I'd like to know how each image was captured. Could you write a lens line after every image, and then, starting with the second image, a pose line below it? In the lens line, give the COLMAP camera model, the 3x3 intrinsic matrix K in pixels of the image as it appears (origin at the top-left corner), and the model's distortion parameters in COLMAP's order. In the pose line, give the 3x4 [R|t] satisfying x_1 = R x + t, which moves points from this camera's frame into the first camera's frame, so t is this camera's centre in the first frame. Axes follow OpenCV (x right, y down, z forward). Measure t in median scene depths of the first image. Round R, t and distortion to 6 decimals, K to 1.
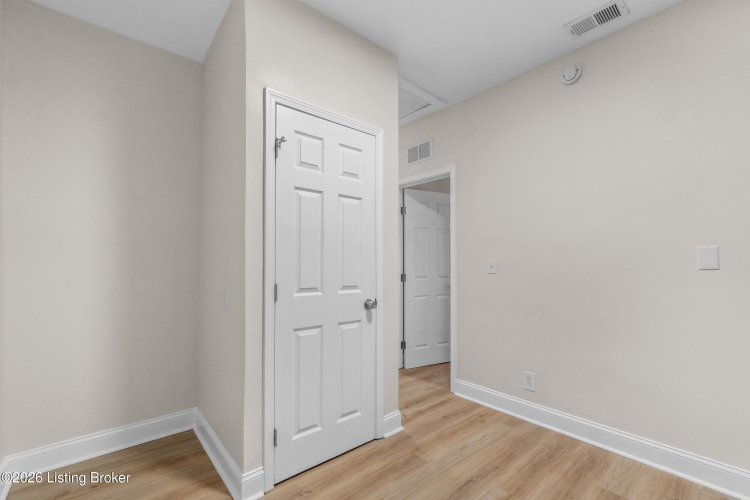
lens RADIAL K [[326.5, 0, 375.0], [0, 326.5, 265.5], [0, 0, 1]] dist [0.001954, 0.000313]
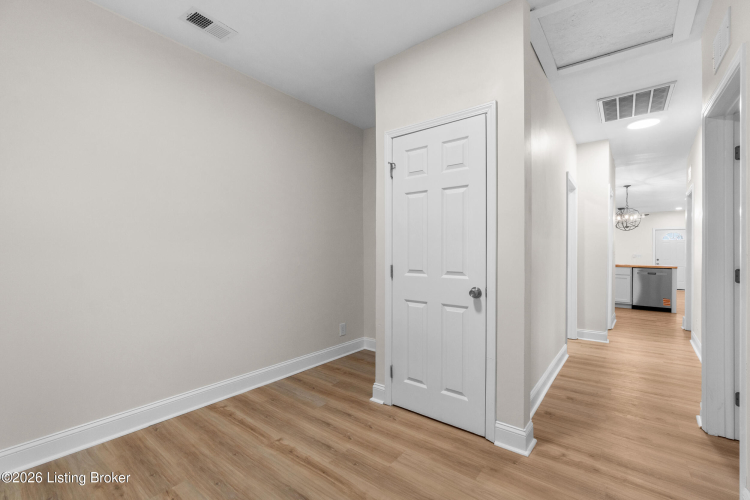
lens RADIAL K [[322.5, 0, 374.8], [0, 322.5, 254.5], [0, 0, 1]] dist [-0.001146, -0.000071]
pose [[0.193425, 0.011343, -0.981049, 0.914662], [0.000399, 0.999932, 0.011640, -0.005276], [0.981115, -0.002643, 0.193408, 0.557734]]
